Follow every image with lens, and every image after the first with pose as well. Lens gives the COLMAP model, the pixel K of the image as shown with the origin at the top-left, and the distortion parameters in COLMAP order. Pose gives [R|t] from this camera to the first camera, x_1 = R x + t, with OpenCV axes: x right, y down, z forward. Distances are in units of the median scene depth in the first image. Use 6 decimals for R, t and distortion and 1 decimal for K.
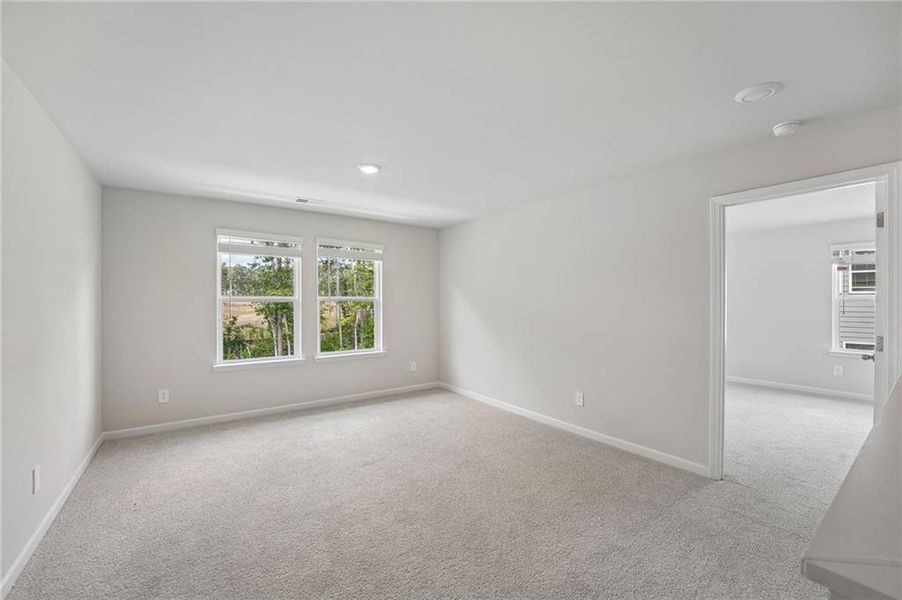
lens RADIAL K [[368.4, 0, 436.1], [0, 368.4, 301.4], [0, 0, 1]] dist [-0.030177, 0.003727]
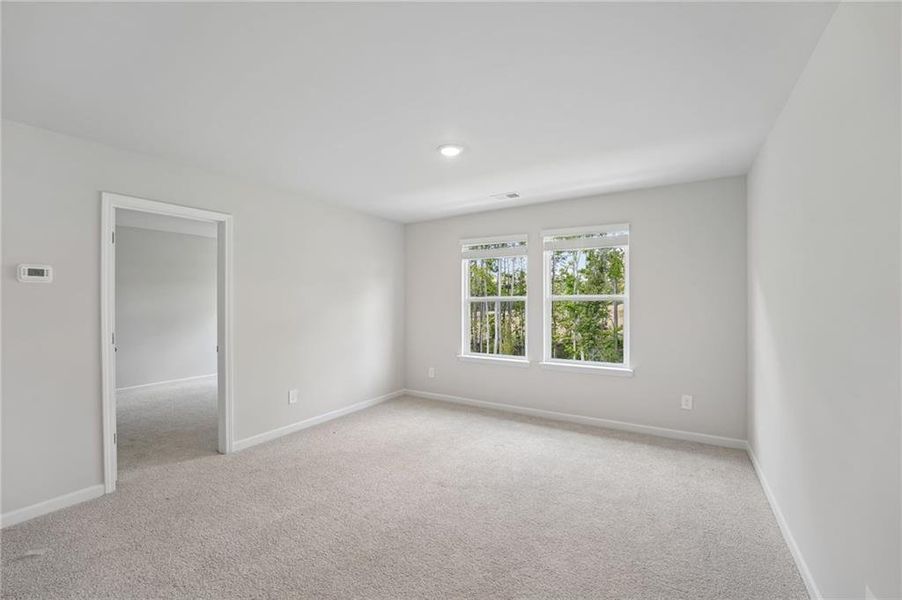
lens RADIAL K [[368.4, 0, 450.5], [0, 368.4, 300.2], [0, 0, 1]] dist [-0.030177, 0.003727]
pose [[0.383422, 0.000520, -0.923573, 0.479848], [0.007723, 0.999963, 0.003769, -0.008479], [0.923541, -0.008578, 0.383404, 0.498166]]
